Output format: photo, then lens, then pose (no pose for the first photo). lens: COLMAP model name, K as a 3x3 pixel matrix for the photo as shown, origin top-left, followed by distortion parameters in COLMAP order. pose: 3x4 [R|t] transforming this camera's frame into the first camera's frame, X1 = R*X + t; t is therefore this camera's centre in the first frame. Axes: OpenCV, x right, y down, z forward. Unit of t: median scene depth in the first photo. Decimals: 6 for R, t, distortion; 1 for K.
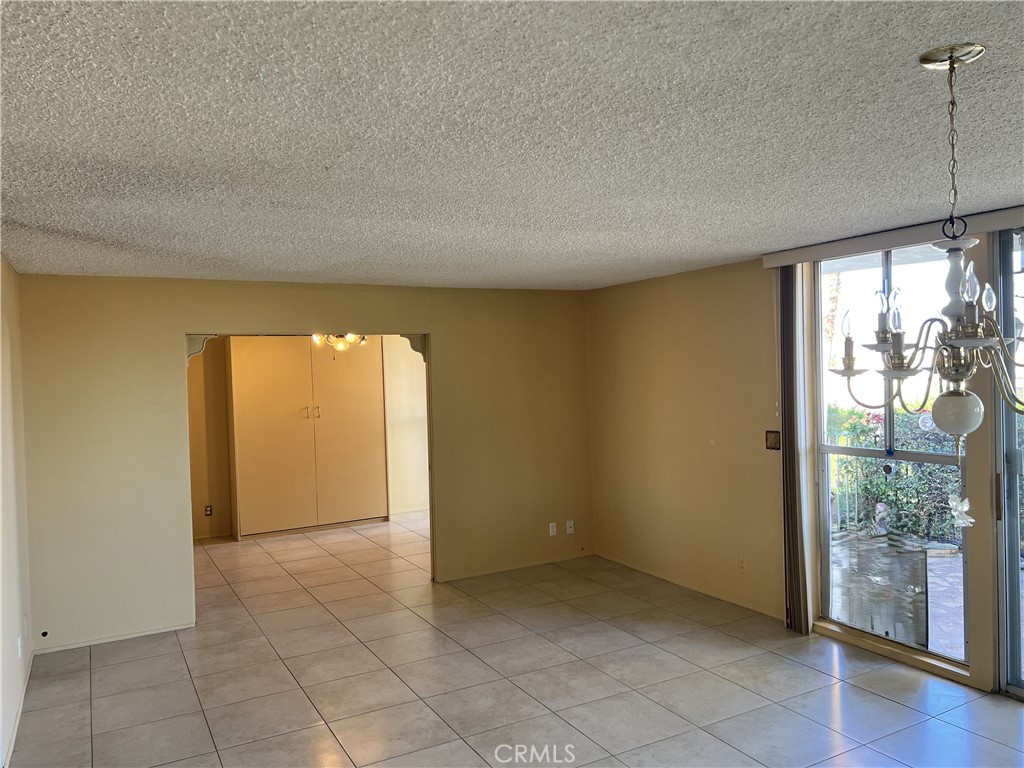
lens RADIAL K [[770.5, 0, 512.0], [0, 770.5, 384.0], [0, 0, 1]] dist [0.002387, 0.000364]
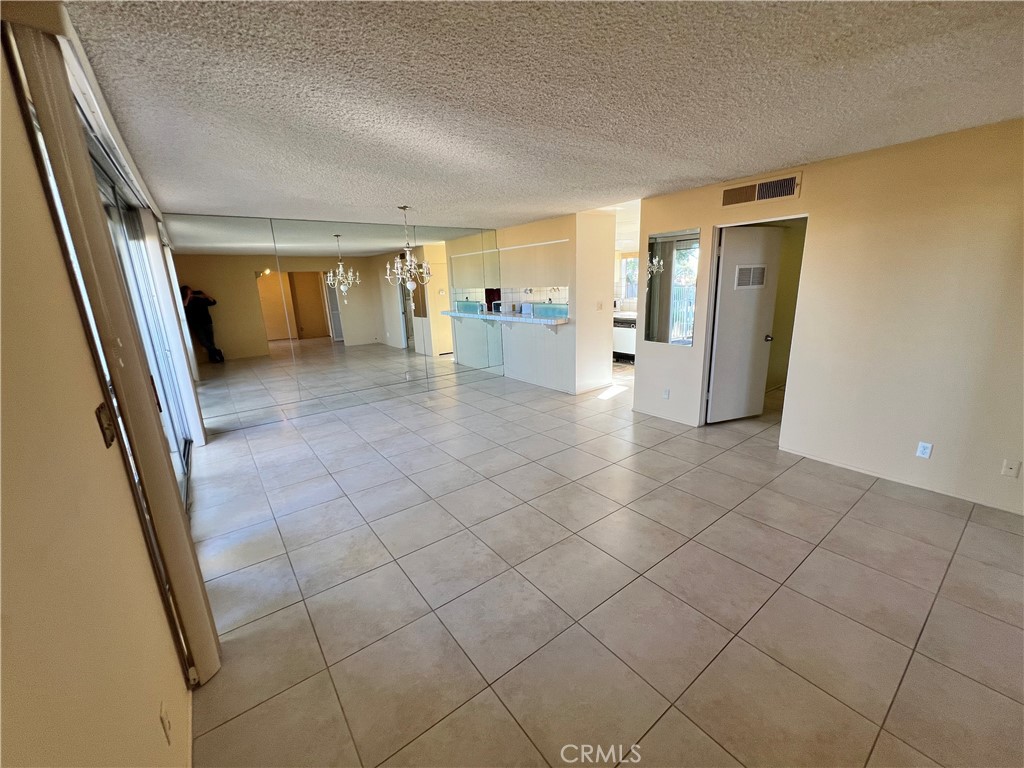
lens RADIAL K [[409.4, 0, 509.9], [0, 409.4, 382.3], [0, 0, 1]] dist [-0.002548, -0.000173]
pose [[-0.987422, 0.100405, -0.122131, 0.135820], [0.065301, 0.962496, 0.263320, -0.005537], [0.143989, 0.252033, -0.956947, 1.470485]]
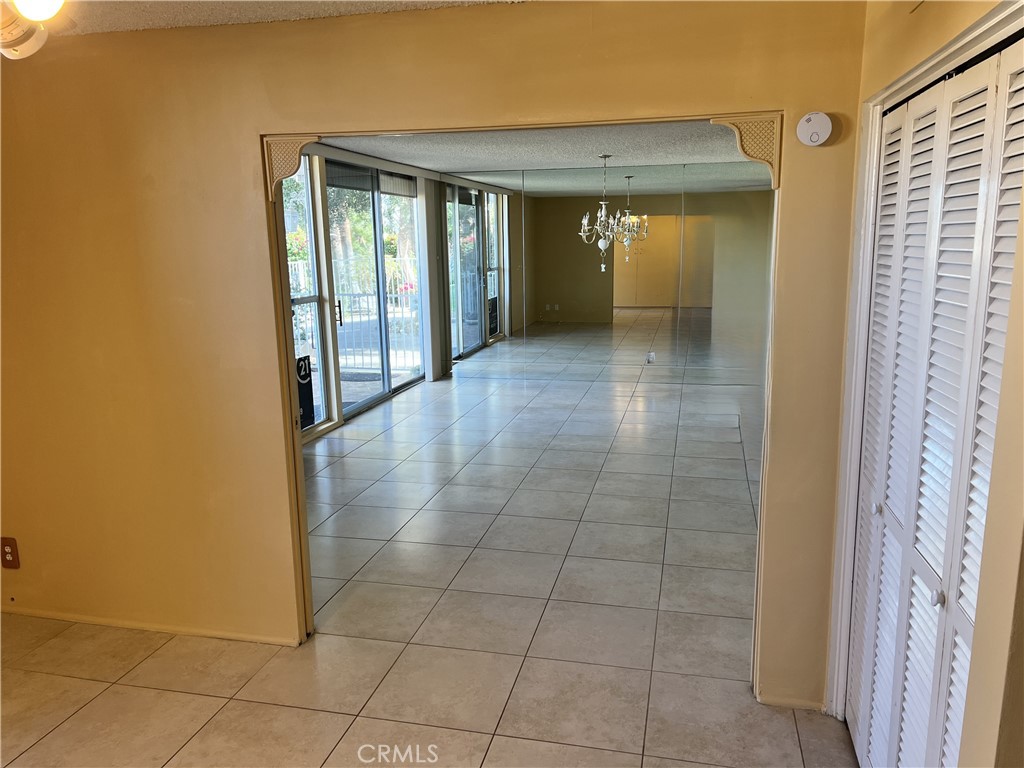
lens RADIAL K [[770.5, 0, 512.0], [0, 770.5, 384.0], [0, 0, 1]] dist [0.002387, 0.000364]
pose [[-0.742094, -0.085550, 0.664814, -0.765738], [0.049480, 0.982124, 0.181613, 0.000423], [-0.668467, 0.167669, -0.724596, 1.793417]]
